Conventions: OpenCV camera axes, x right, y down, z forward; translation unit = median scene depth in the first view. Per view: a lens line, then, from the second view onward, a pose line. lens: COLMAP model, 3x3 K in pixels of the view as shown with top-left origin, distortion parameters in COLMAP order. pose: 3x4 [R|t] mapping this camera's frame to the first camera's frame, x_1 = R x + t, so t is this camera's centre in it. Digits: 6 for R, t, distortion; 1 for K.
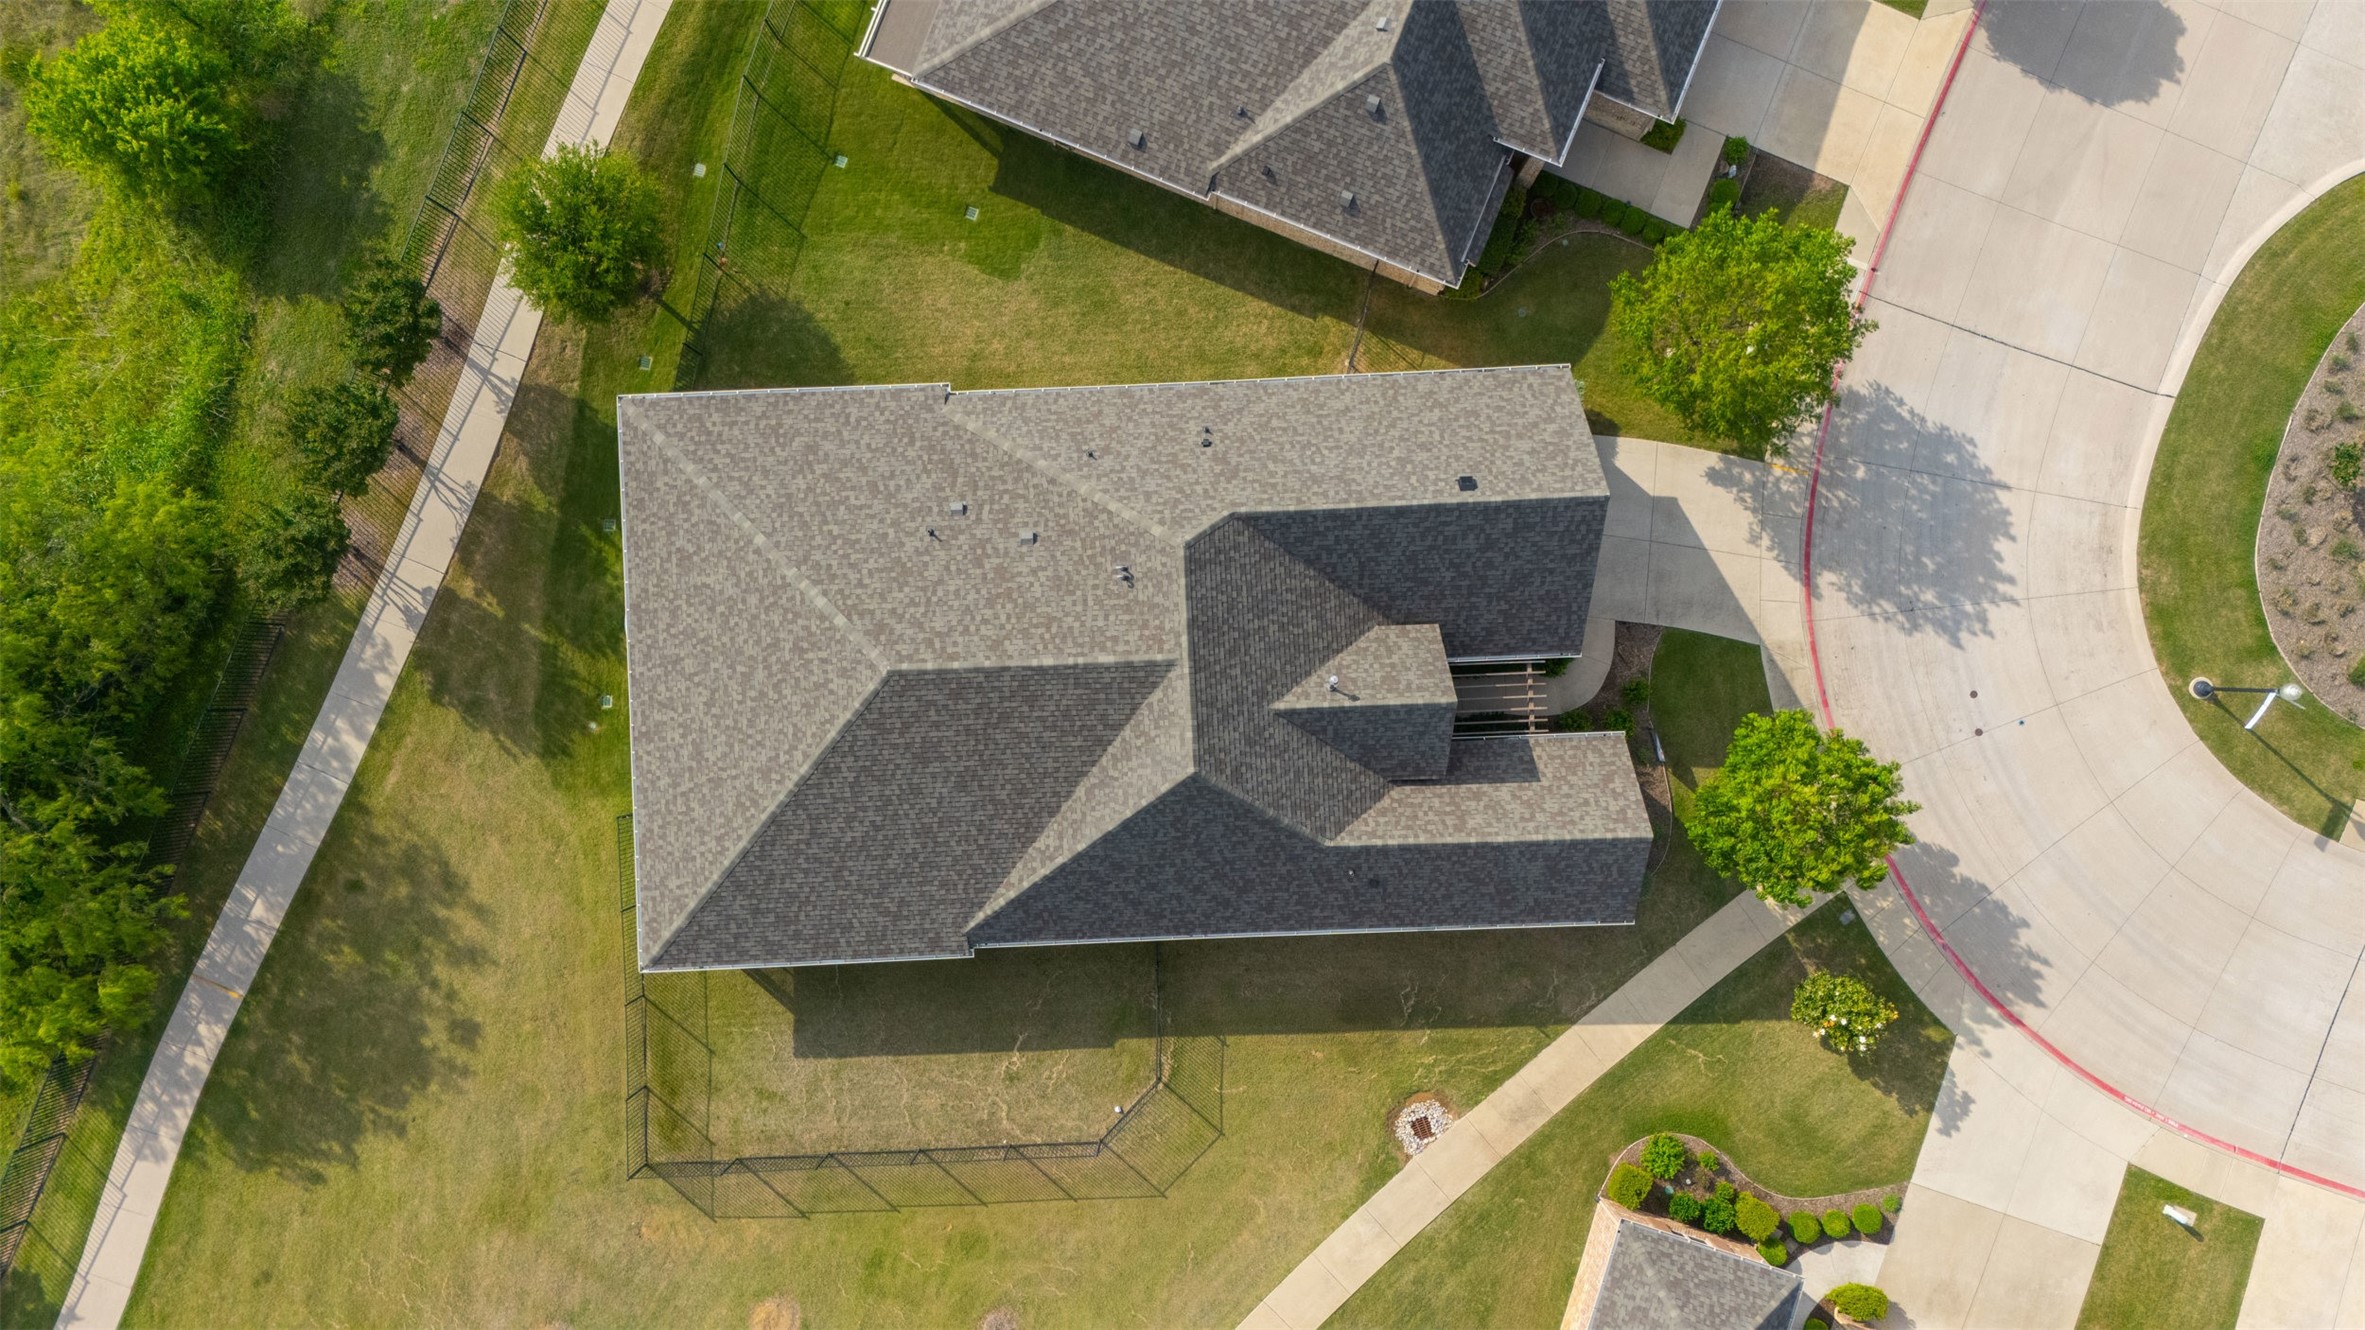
lens RADIAL K [[1725.4, 0, 1196.3], [0, 1725.4, 693.2], [0, 0, 1]] dist [0.043902, -0.002916]
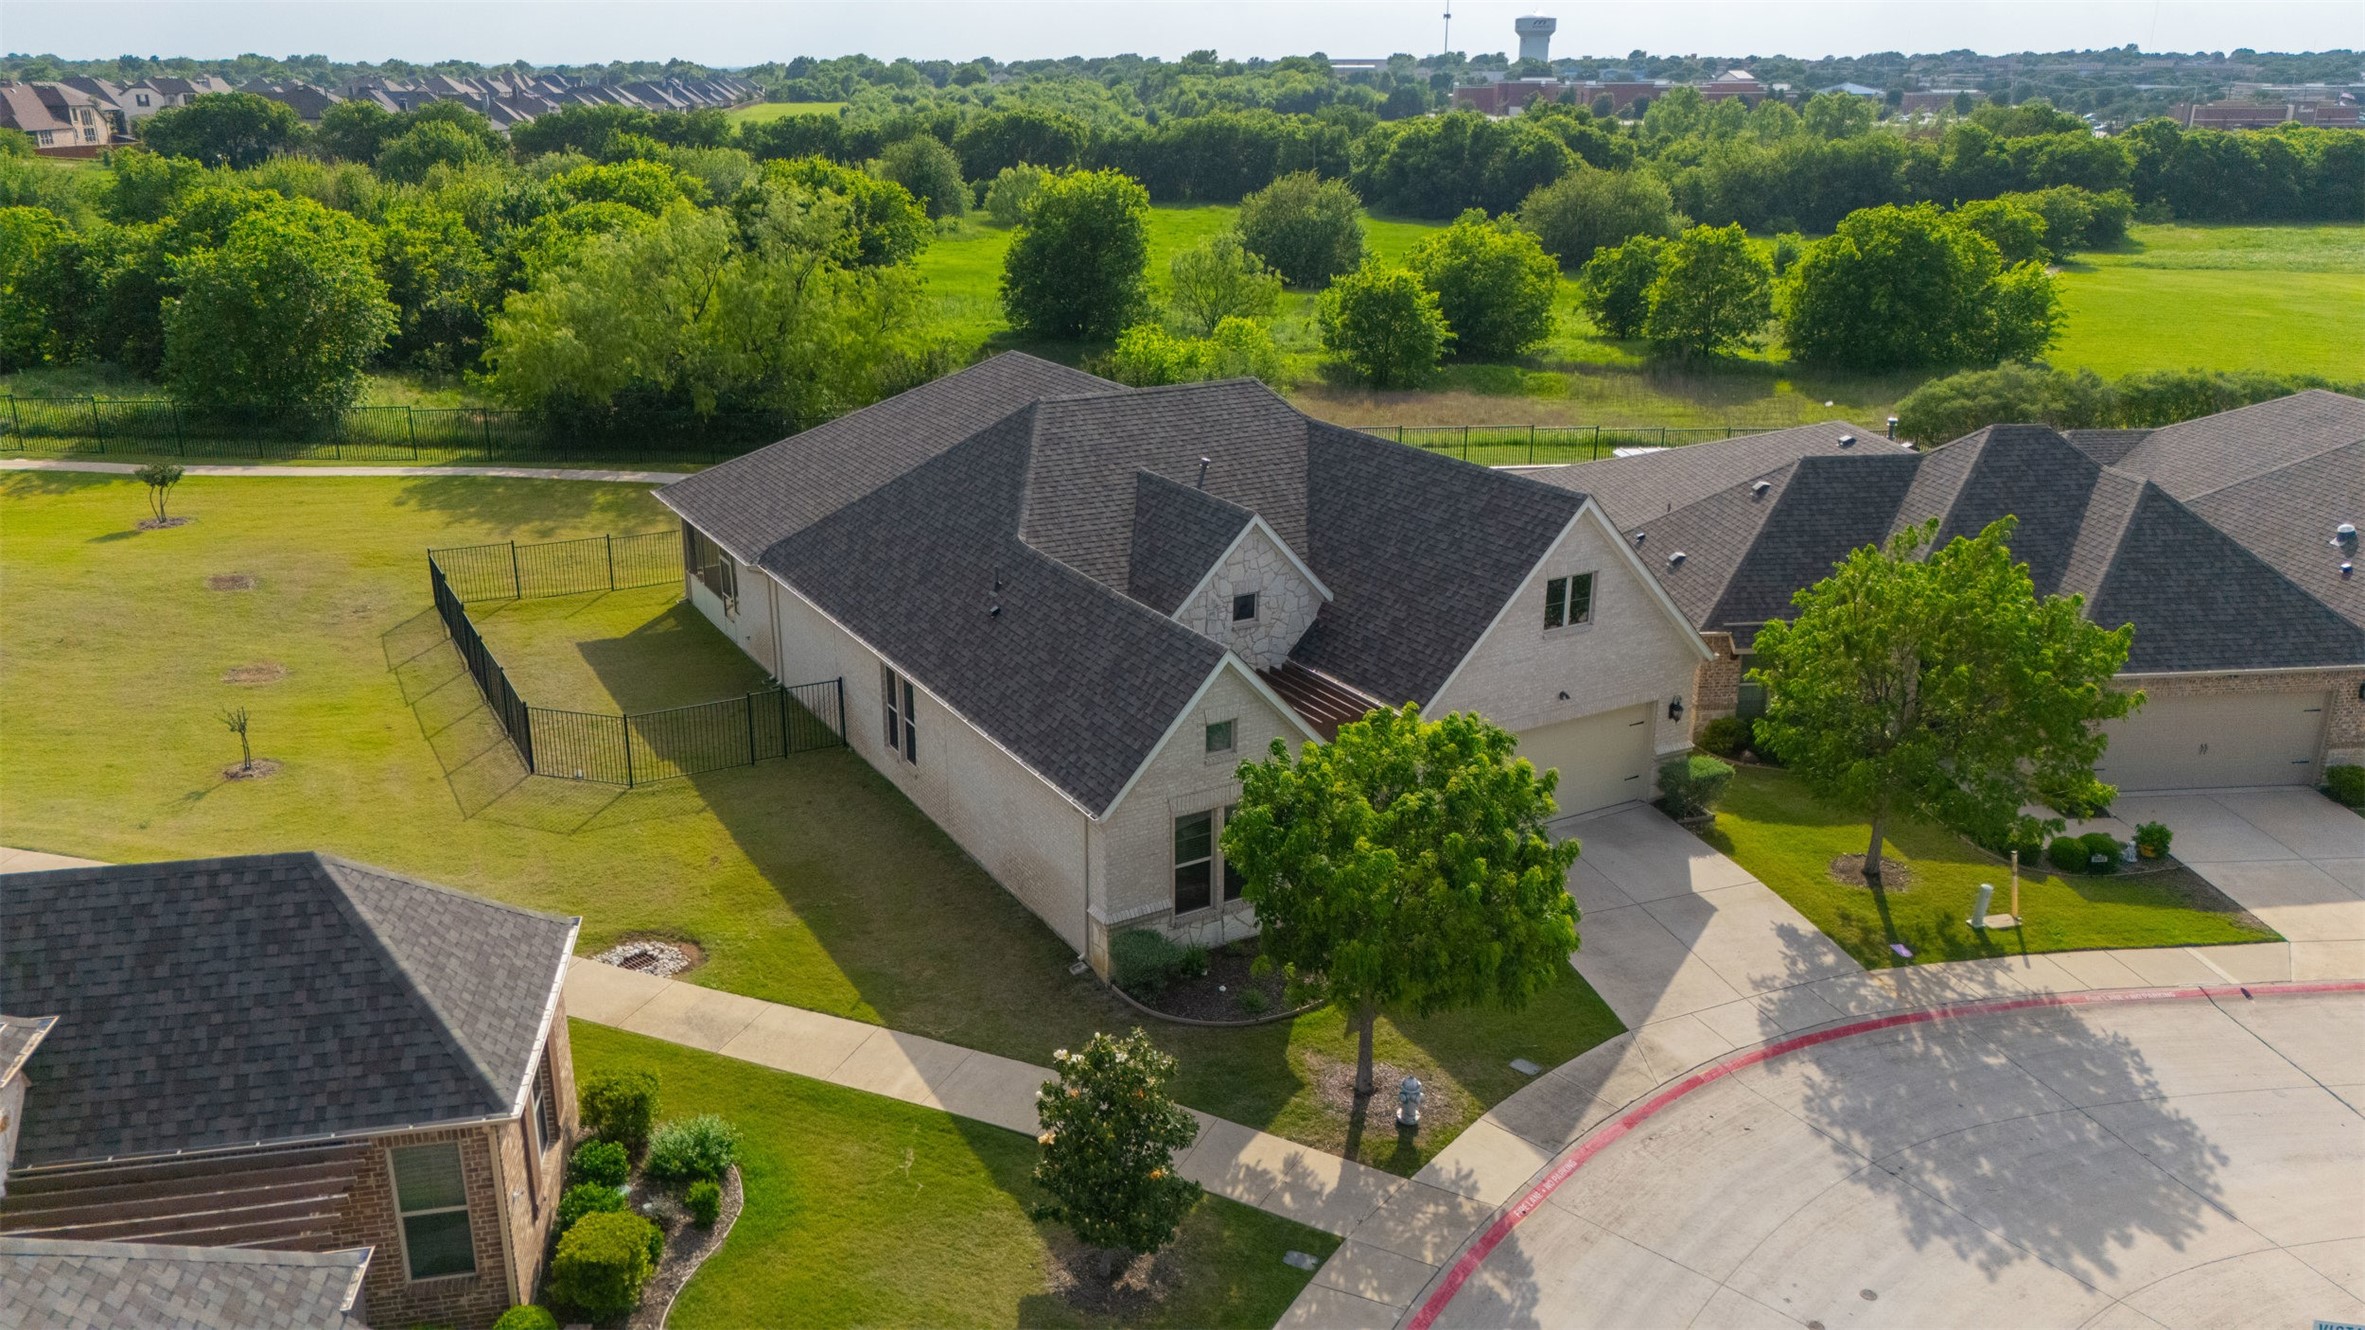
lens RADIAL K [[1725.4, 0, 1196.3], [0, 1725.4, 693.2], [0, 0, 1]] dist [0.043902, -0.002916]
pose [[0.473853, 0.304520, -0.826275, 0.698688], [-0.880596, 0.167909, -0.443123, 0.333625], [0.003799, 0.937590, 0.347723, 0.702164]]
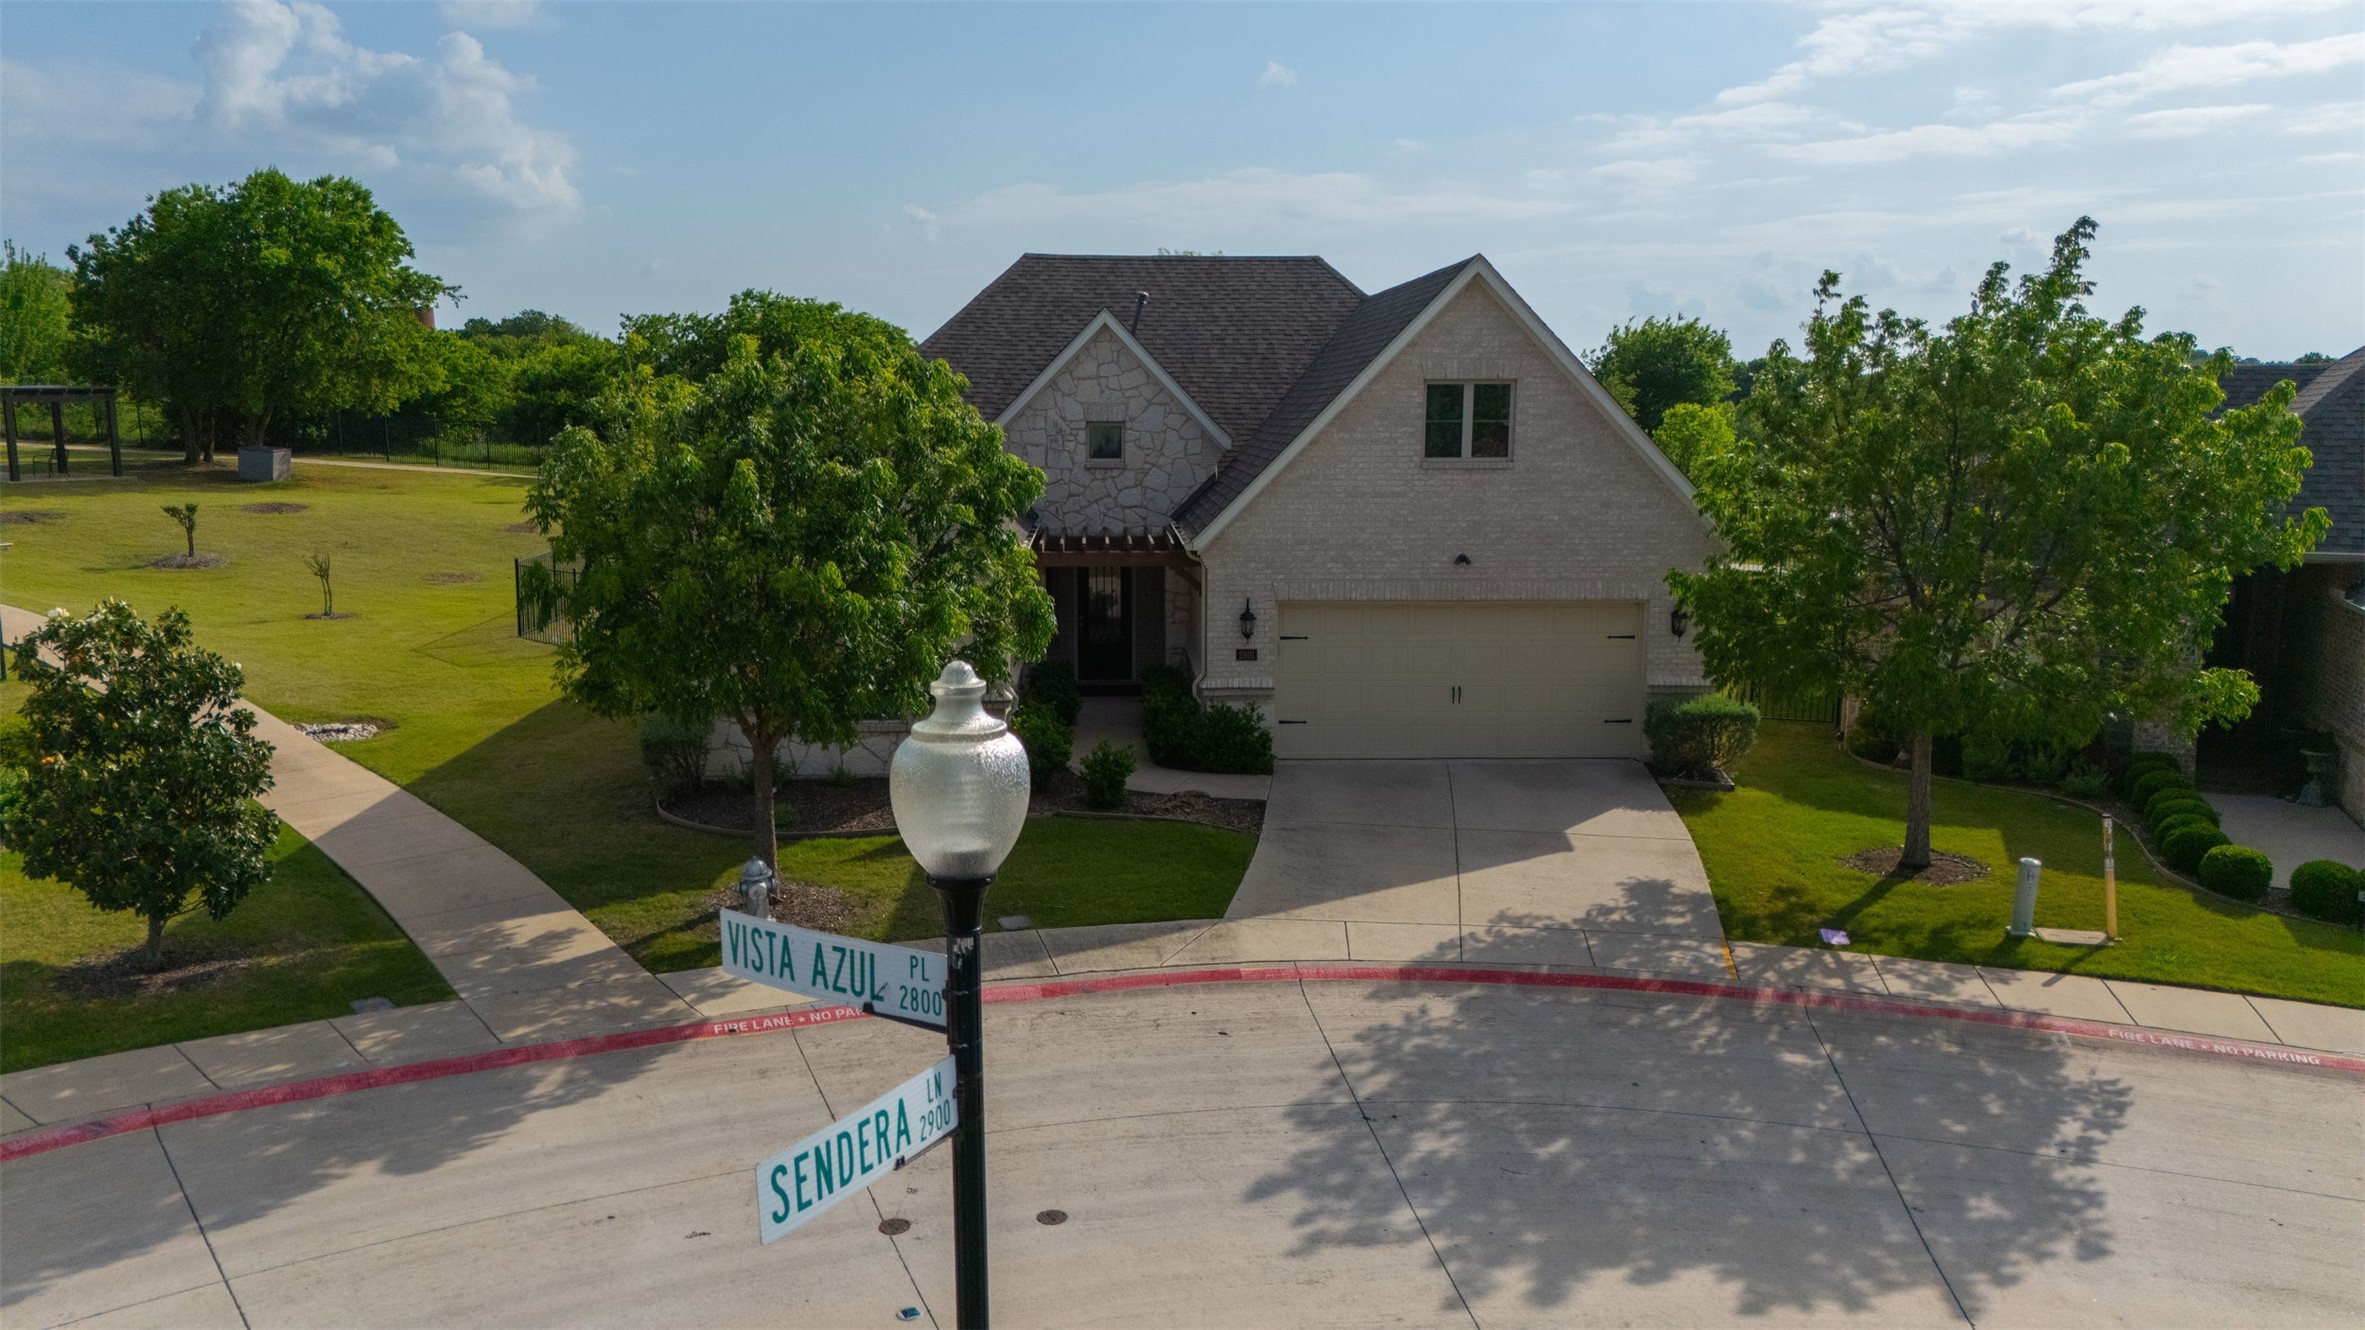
lens RADIAL K [[1740.7, 0, 1182.5], [0, 1740.7, 665.0], [0, 0, 1]] dist [0.062351, -0.053937]
pose [[0.013516, 0.160815, -0.986892, 0.685684], [-0.999881, 0.009539, -0.012140, -0.014830], [0.007461, 0.986939, 0.160924, 0.892722]]
